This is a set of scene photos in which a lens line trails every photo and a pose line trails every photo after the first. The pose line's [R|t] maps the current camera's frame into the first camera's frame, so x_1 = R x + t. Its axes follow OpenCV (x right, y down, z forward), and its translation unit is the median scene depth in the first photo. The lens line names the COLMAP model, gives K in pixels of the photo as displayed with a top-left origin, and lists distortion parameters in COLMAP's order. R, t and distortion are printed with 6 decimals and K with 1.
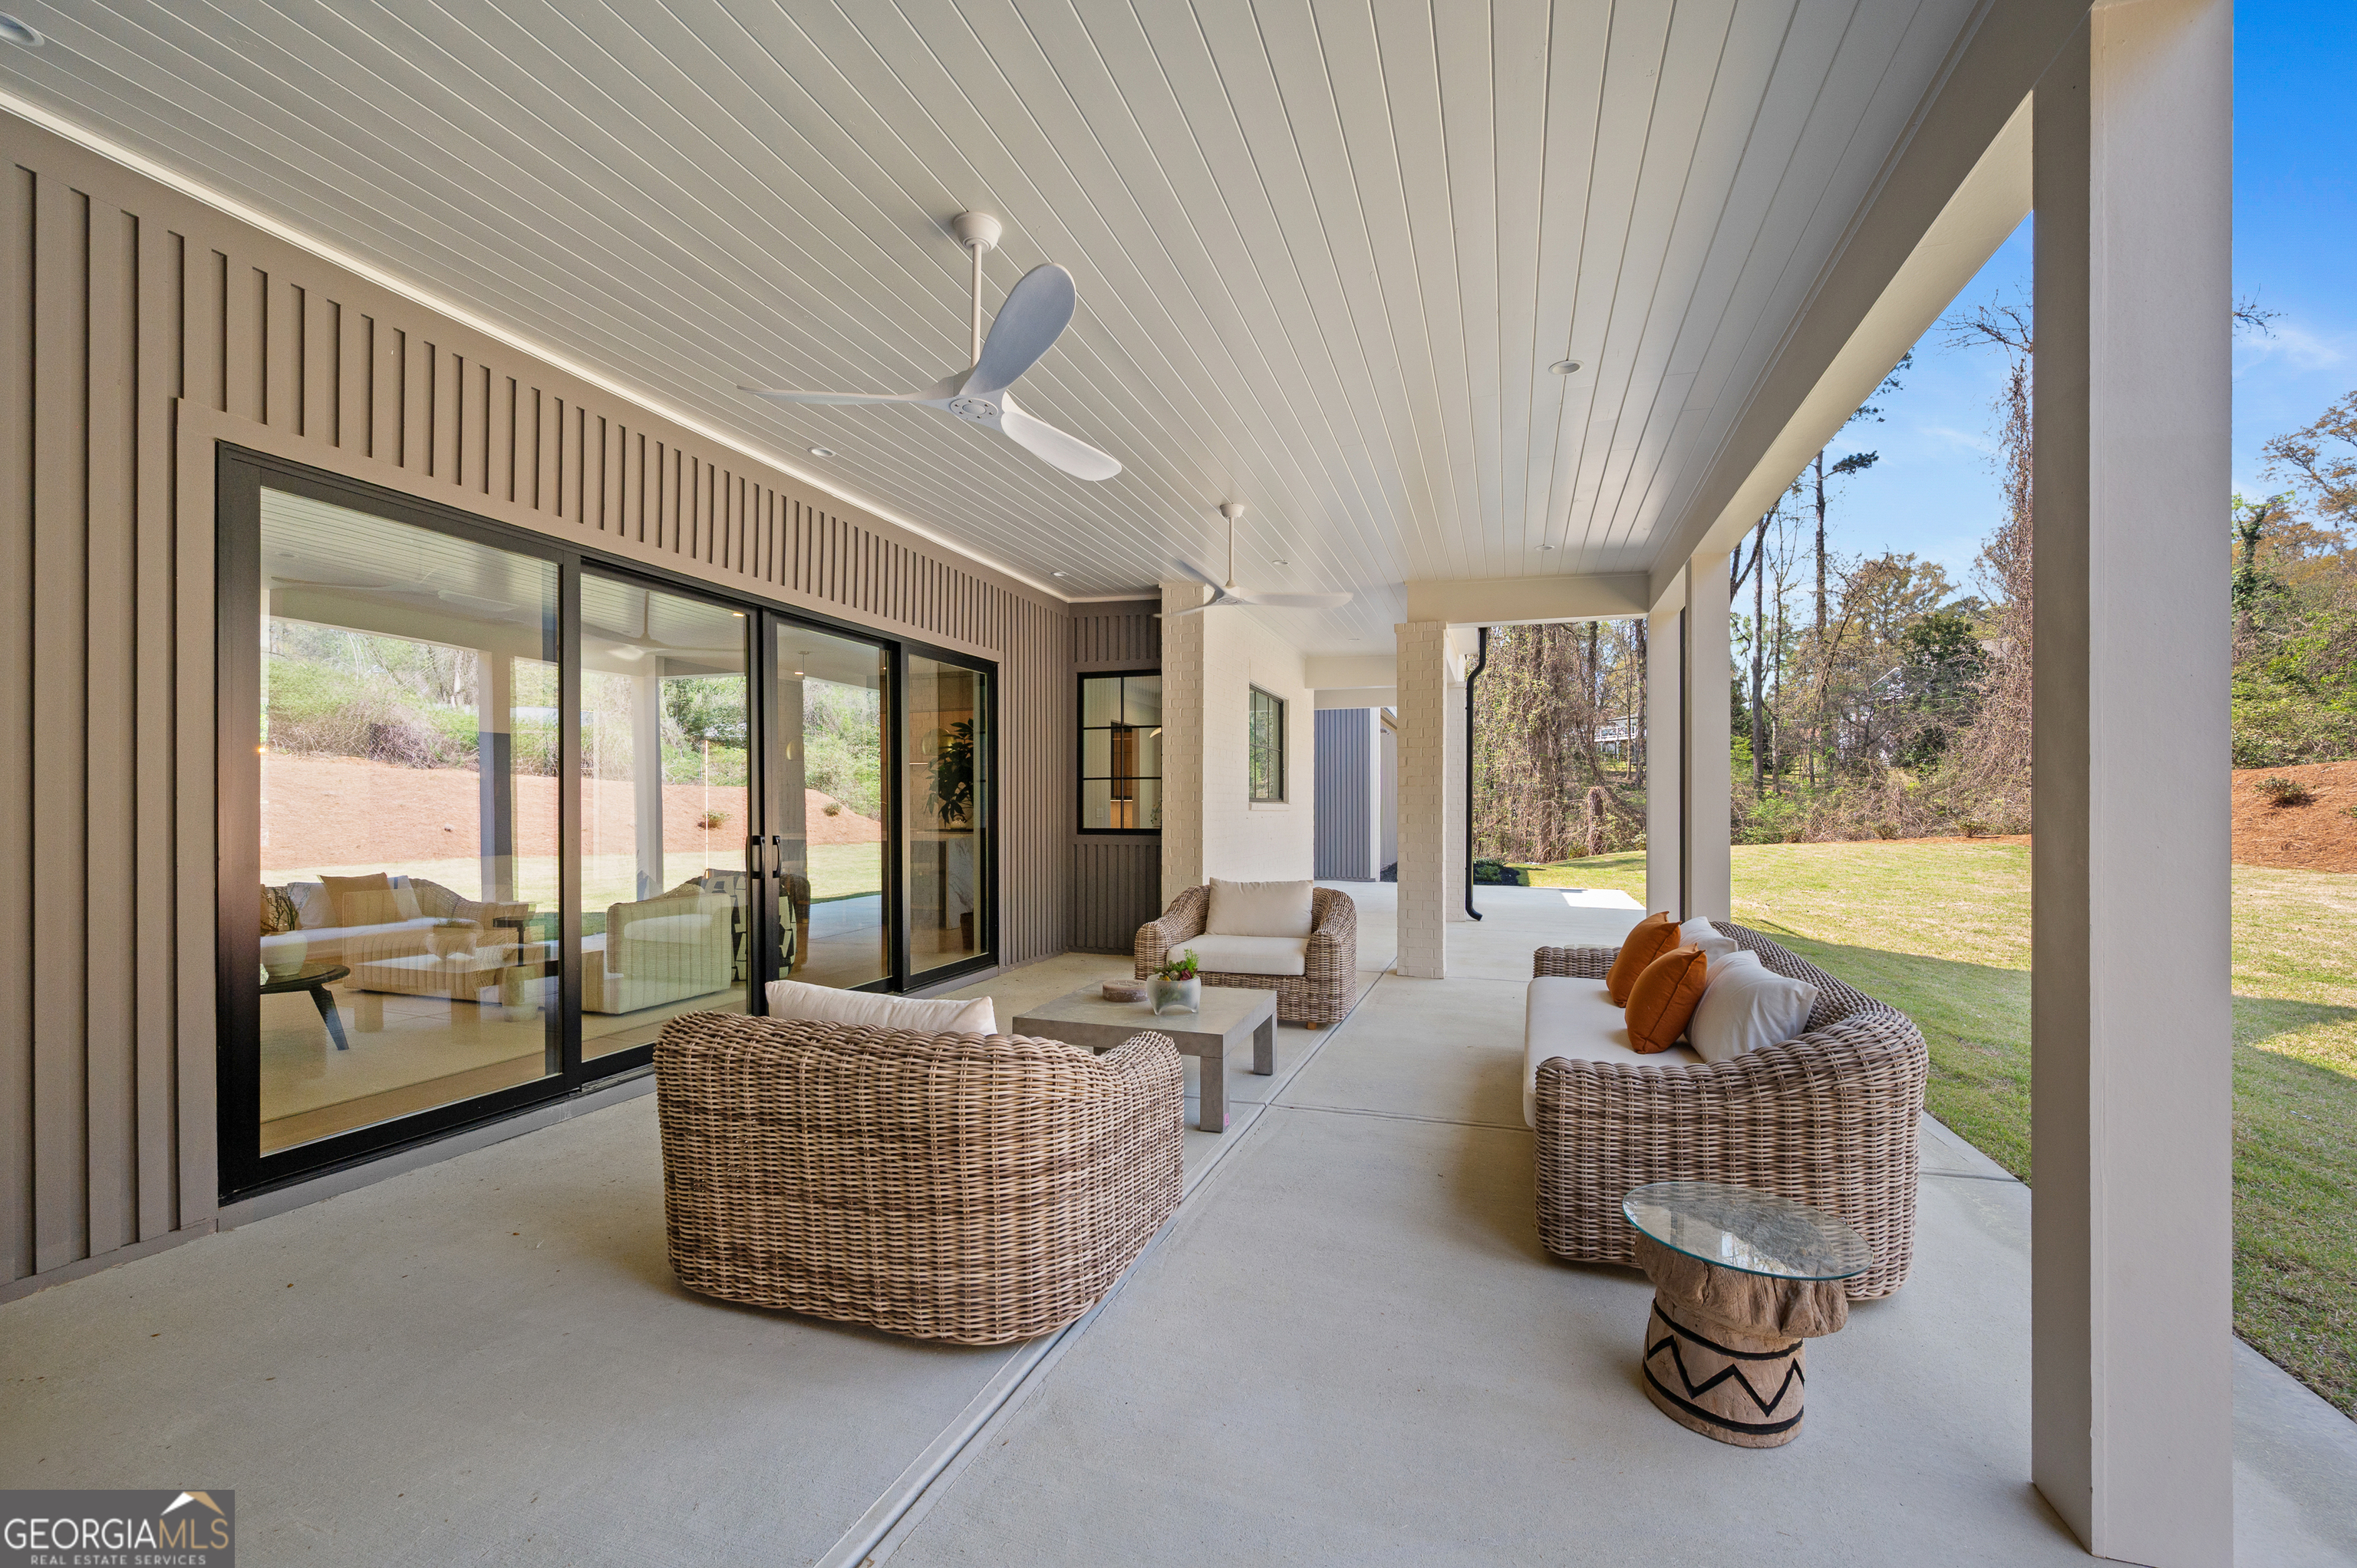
lens RADIAL K [[929.6, 0, 1185.5], [0, 929.6, 803.3], [0, 0, 1]] dist [-0.003084, -0.000135]
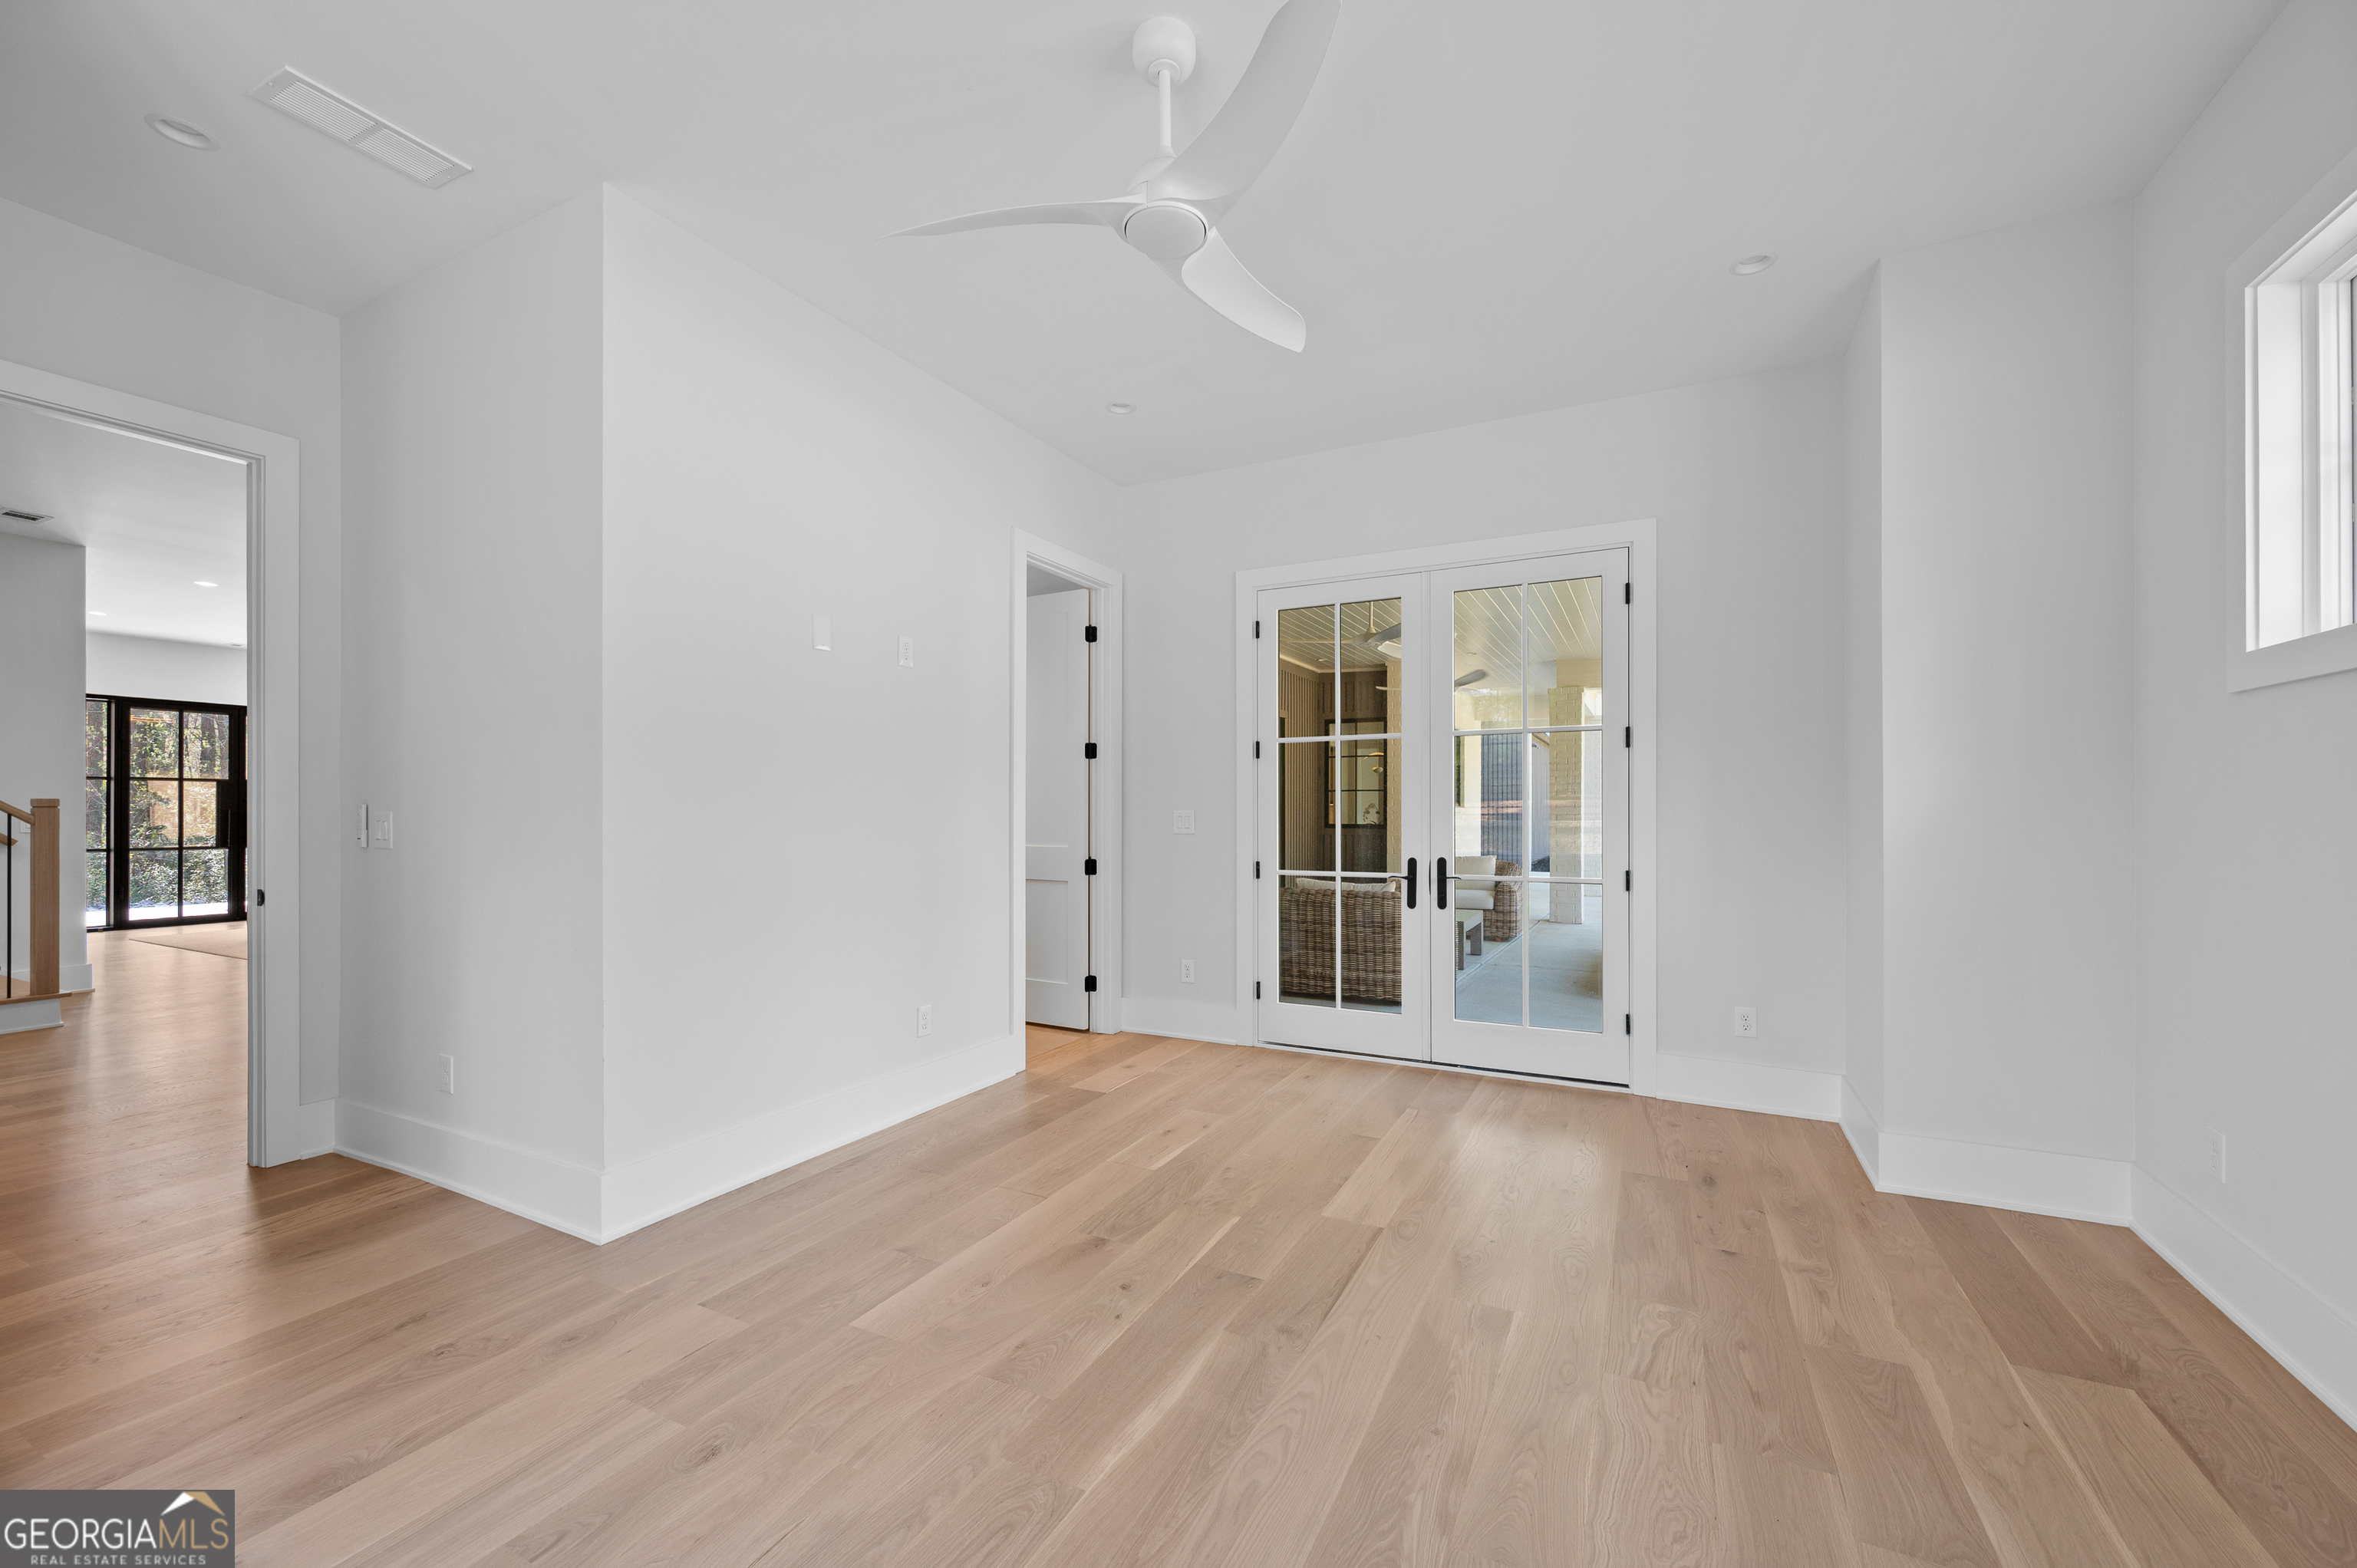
lens RADIAL K [[929.6, 0, 1190.1], [0, 929.6, 802.4], [0, 0, 1]] dist [-0.003084, -0.000135]
pose [[0.990119, 0.000981, -0.140223, -0.156194], [-0.001404, 0.999995, -0.002914, -0.005134], [0.140220, 0.003082, 0.990116, -0.648339]]
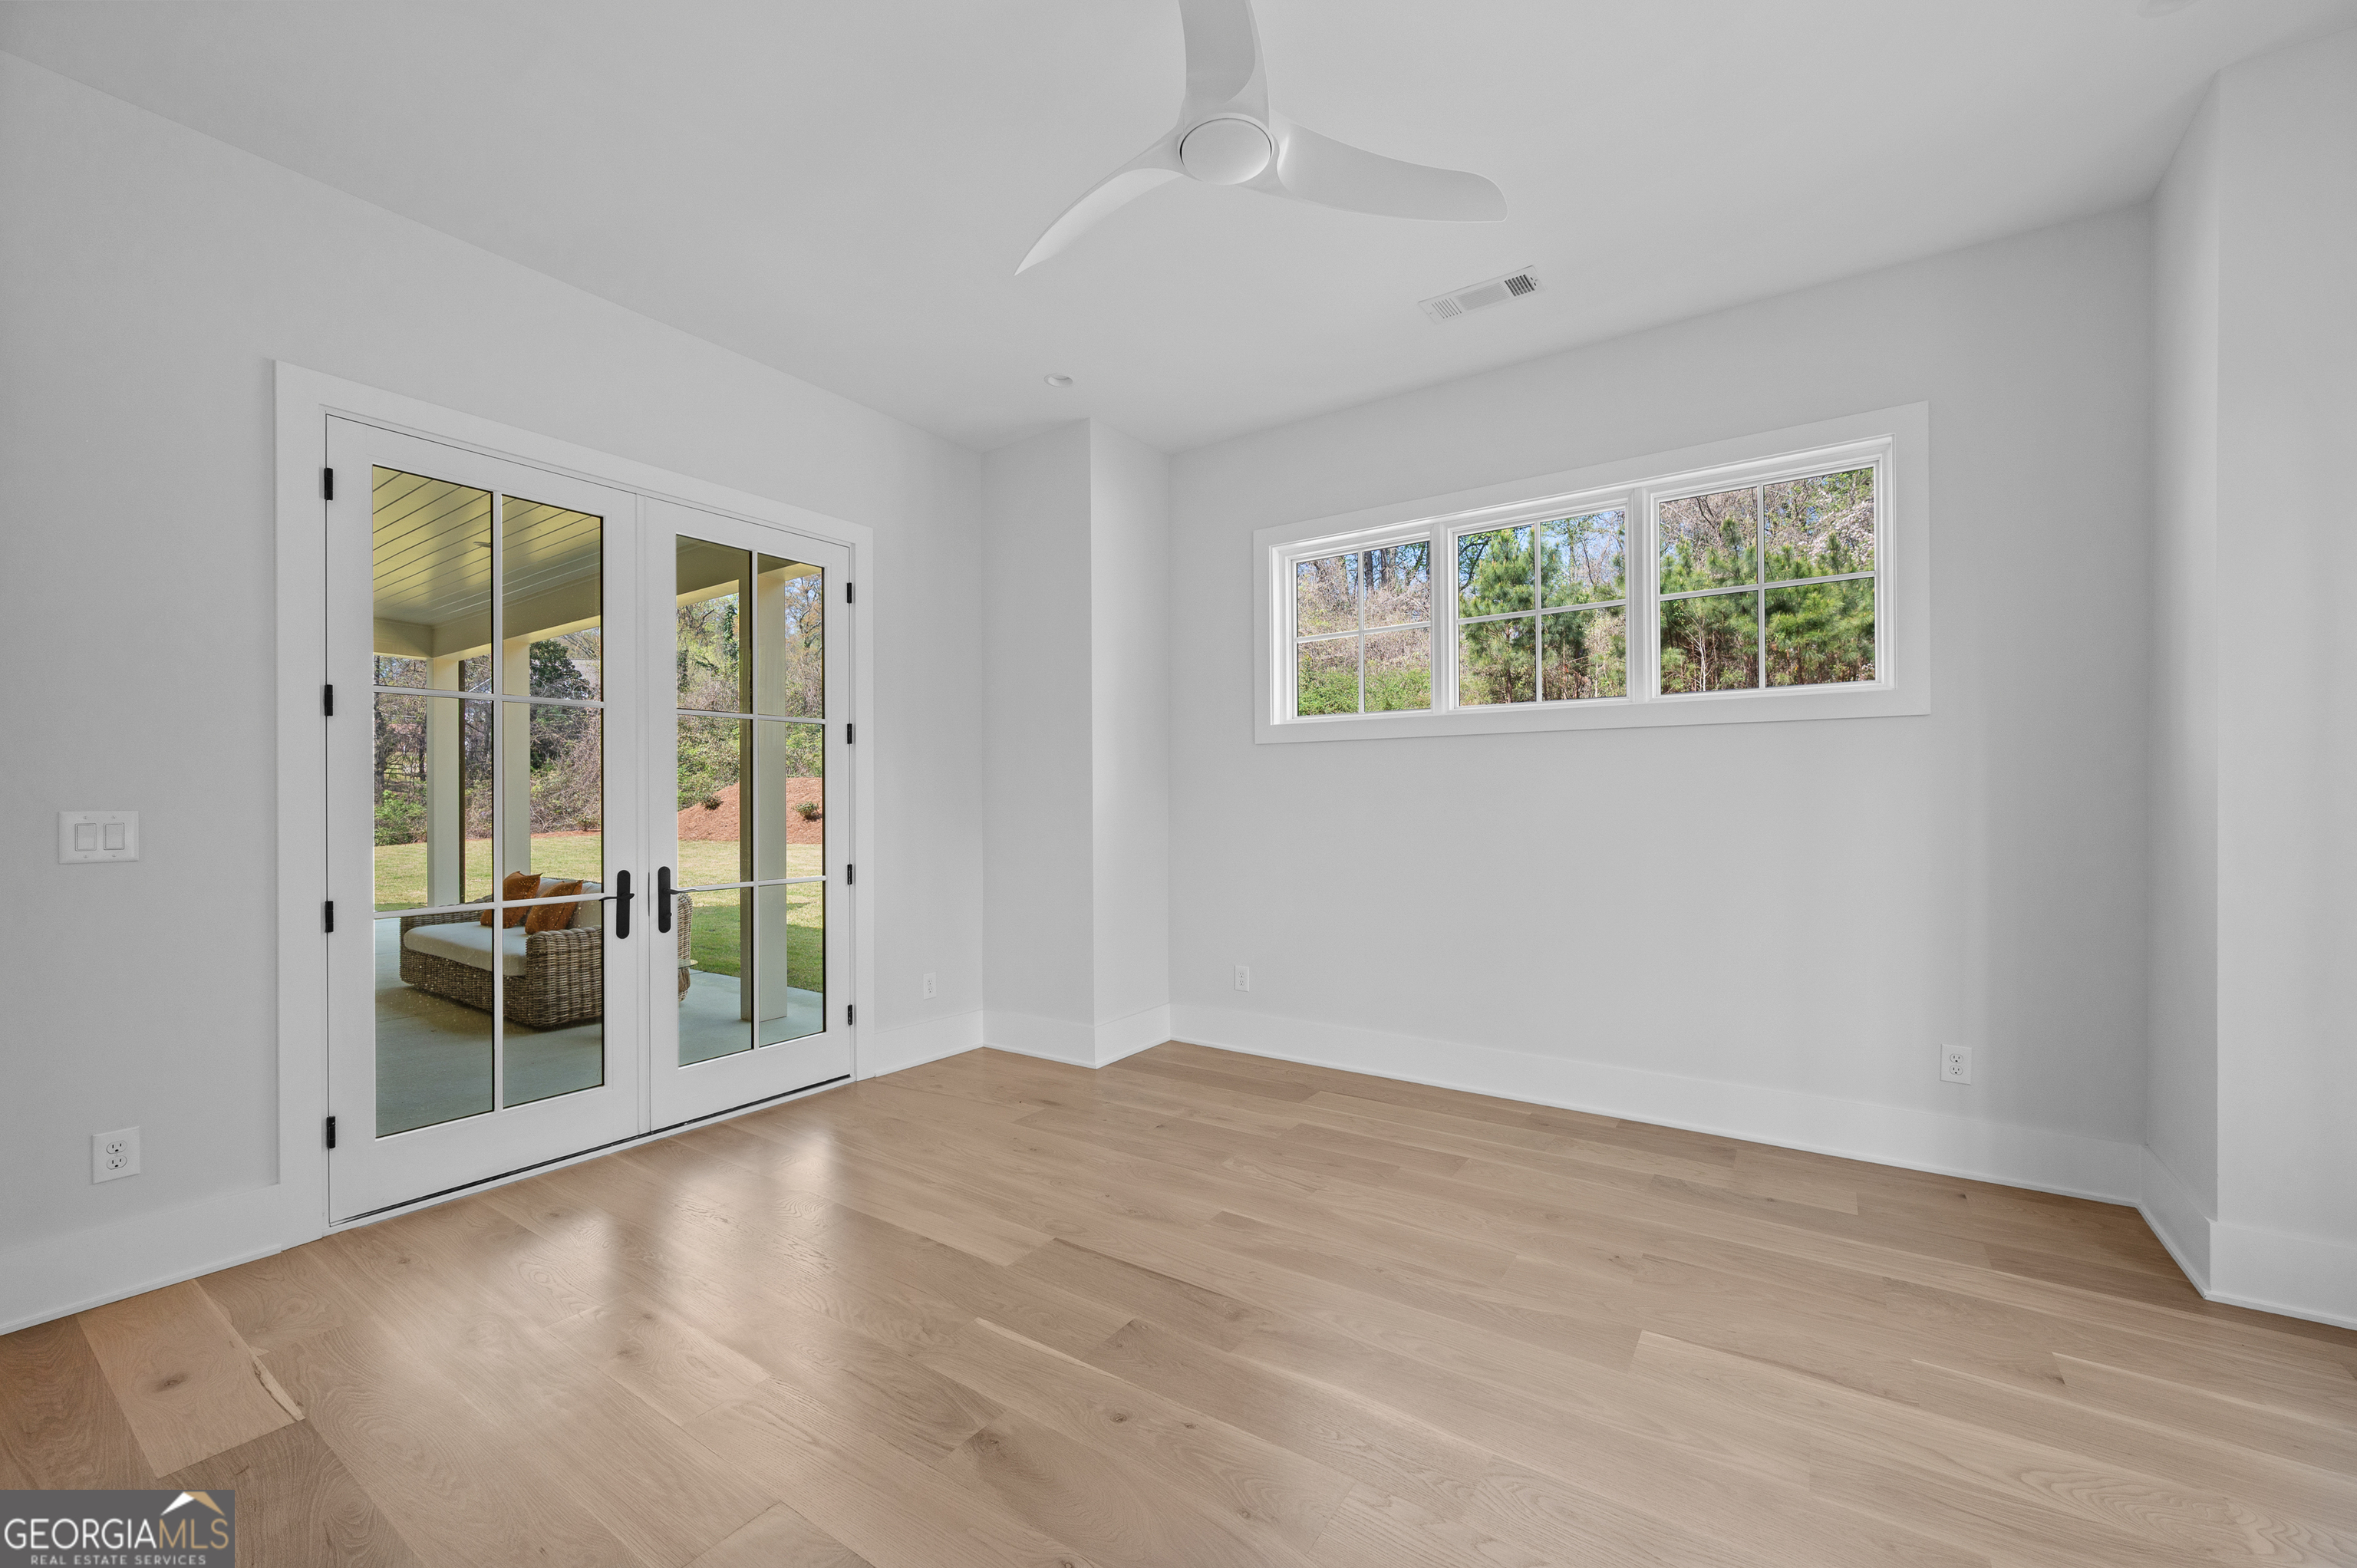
lens RADIAL K [[929.6, 0, 1192.7], [0, 929.6, 792.9], [0, 0, 1]] dist [-0.003084, -0.000135]
pose [[0.259817, 0.009425, 0.965612, -0.505227], [0.000944, 0.999949, -0.010014, -0.003943], [-0.965657, 0.003514, 0.259795, -0.383516]]
